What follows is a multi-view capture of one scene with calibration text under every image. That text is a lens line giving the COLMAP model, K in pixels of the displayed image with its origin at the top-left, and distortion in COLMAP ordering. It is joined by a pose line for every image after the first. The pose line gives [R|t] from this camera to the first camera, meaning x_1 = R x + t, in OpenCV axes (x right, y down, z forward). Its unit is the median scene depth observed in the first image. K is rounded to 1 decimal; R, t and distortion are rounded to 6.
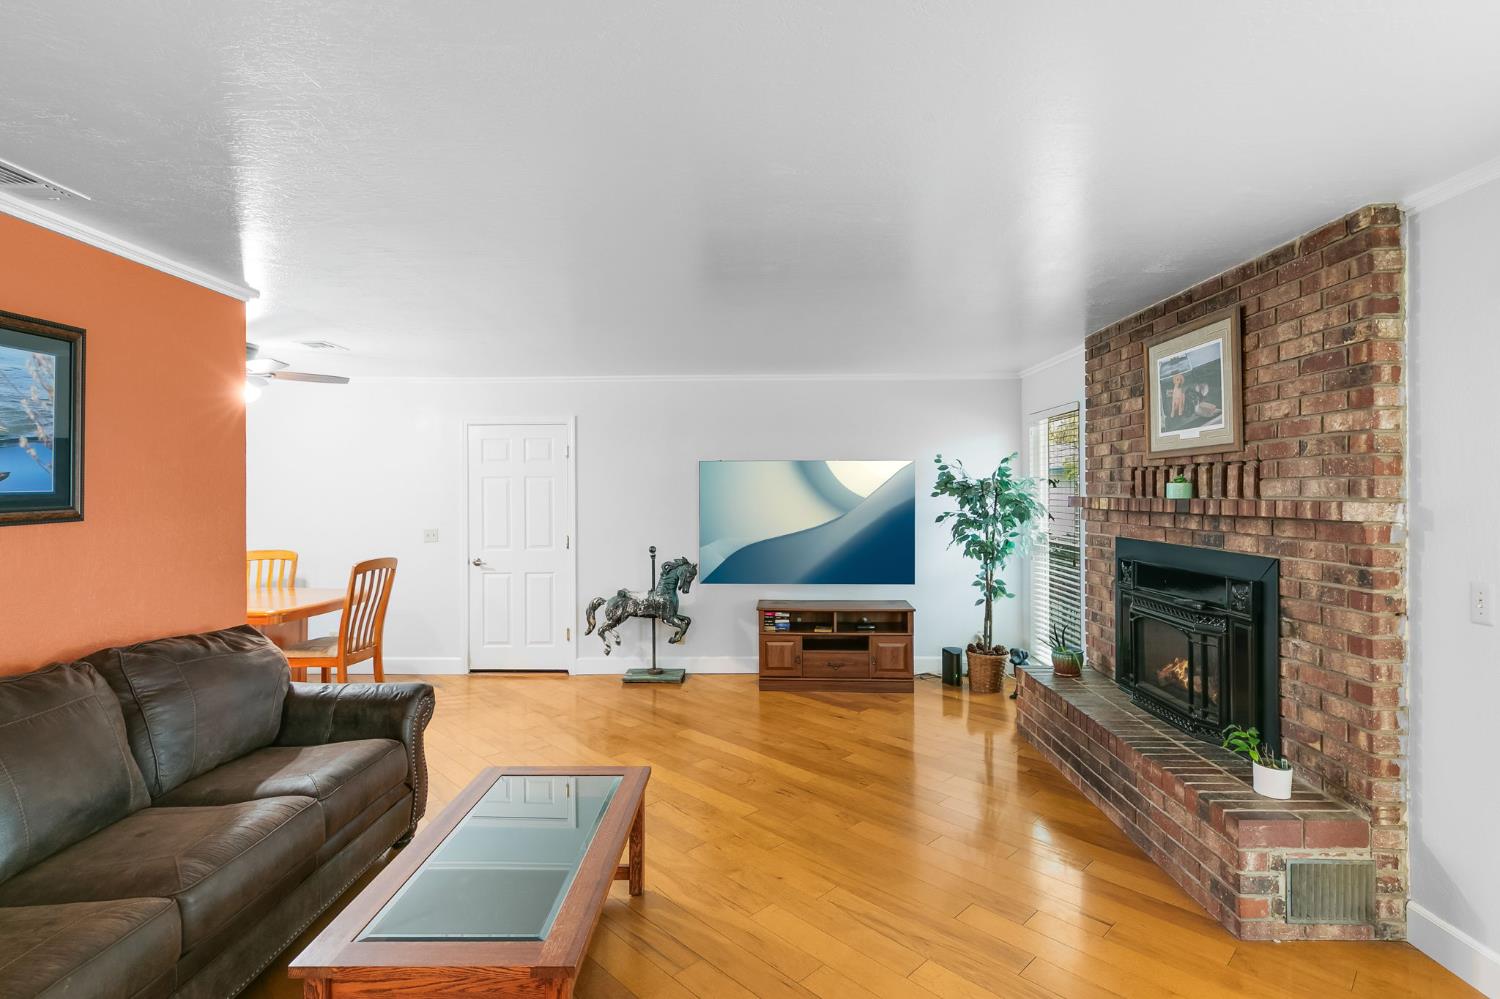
lens RADIAL K [[725.3, 0, 745.9], [0, 725.3, 490.2], [0, 0, 1]] dist [0.001593, -0.001037]
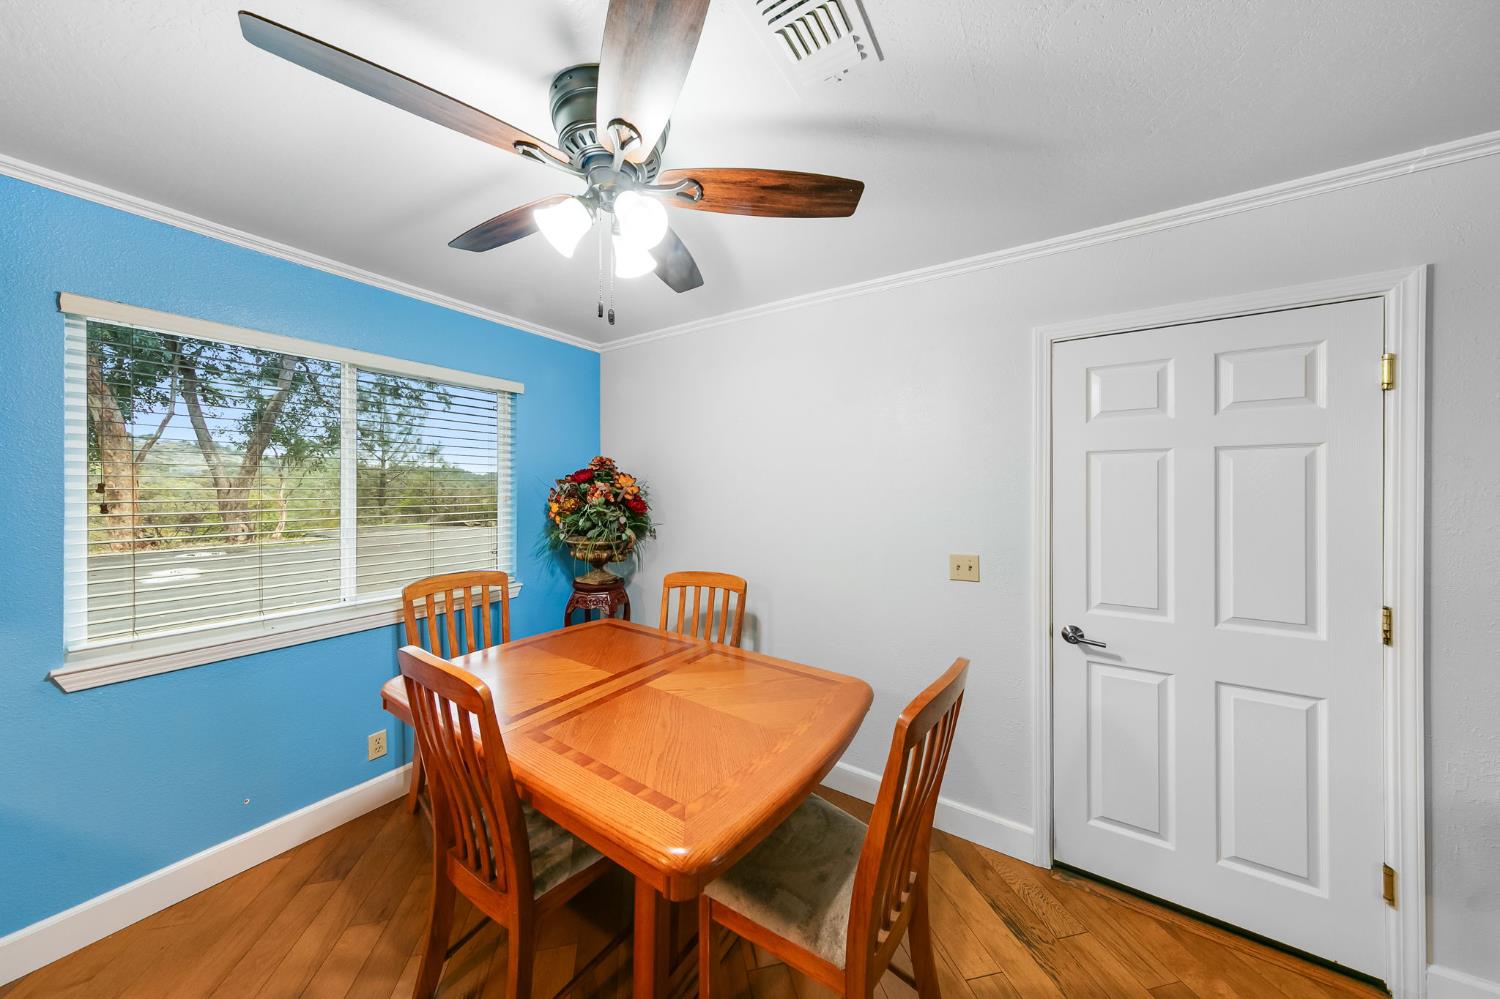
lens RADIAL K [[476.0, 0, 748.4], [0, 476.0, 489.6], [0, 0, 1]] dist [0.000683, -0.000463]
pose [[0.849232, 0.008246, -0.527955, -0.433886], [-0.005174, 0.999960, 0.007296, 0.005283], [0.527994, -0.003464, 0.849241, 0.707332]]
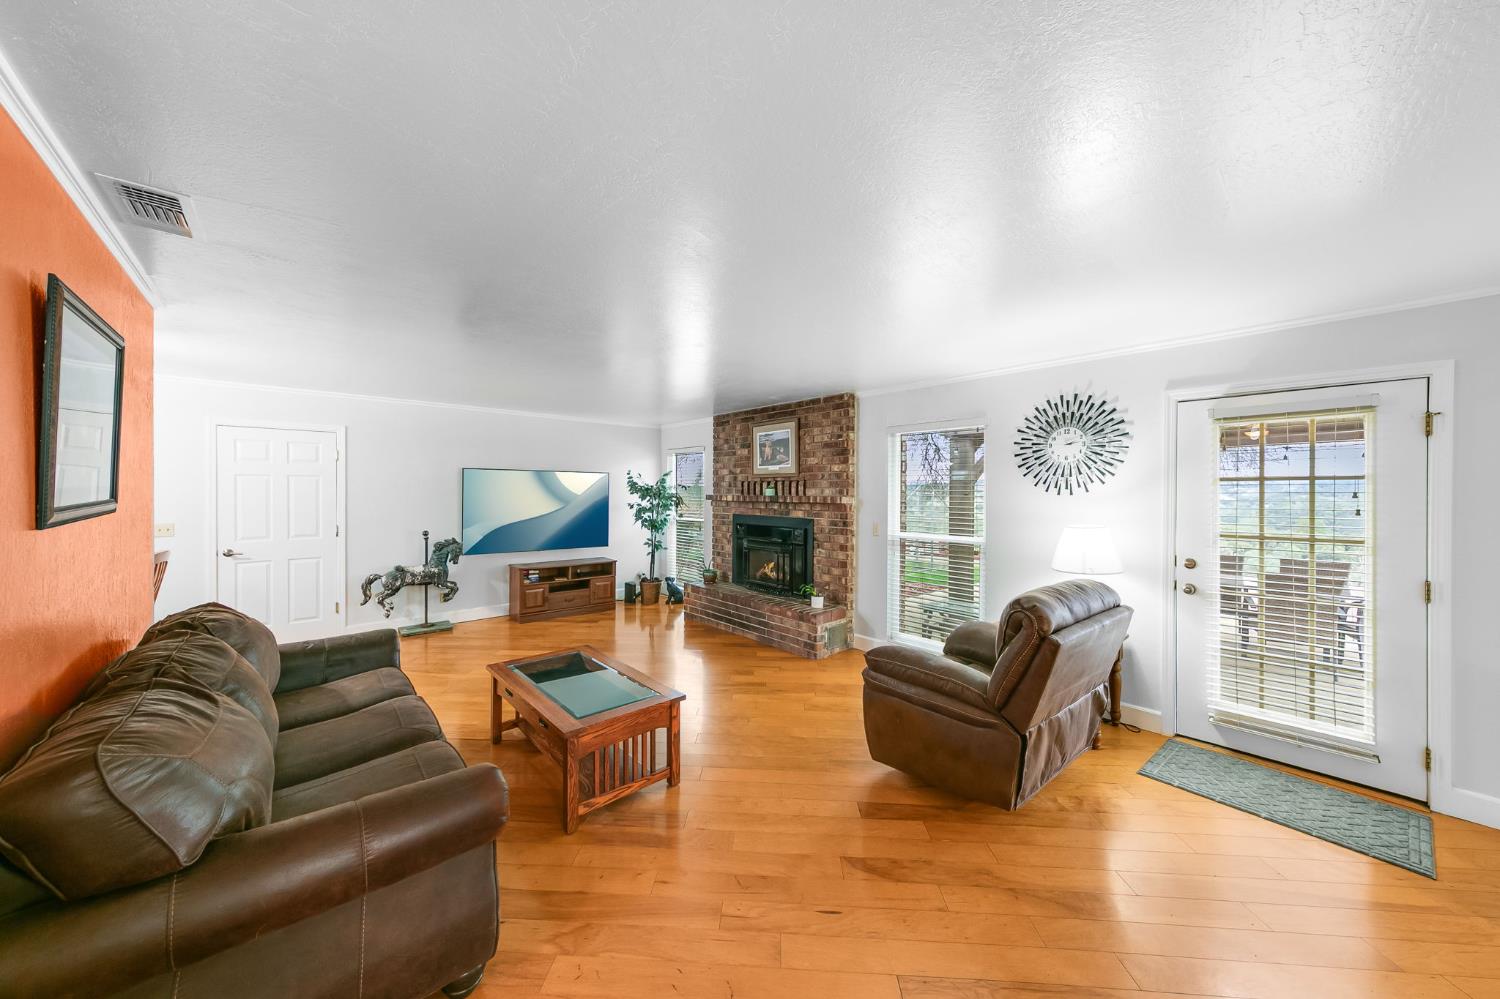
lens RADIAL K [[516.8, 0, 755.0], [0, 516.8, 496.0], [0, 0, 1]] dist [-0.000720, -0.000059]
pose [[0.725781, 0.003006, 0.687920, -0.370736], [-0.010041, 0.999930, 0.006225, 0.002076], [-0.687853, -0.011425, 0.725760, -0.103610]]
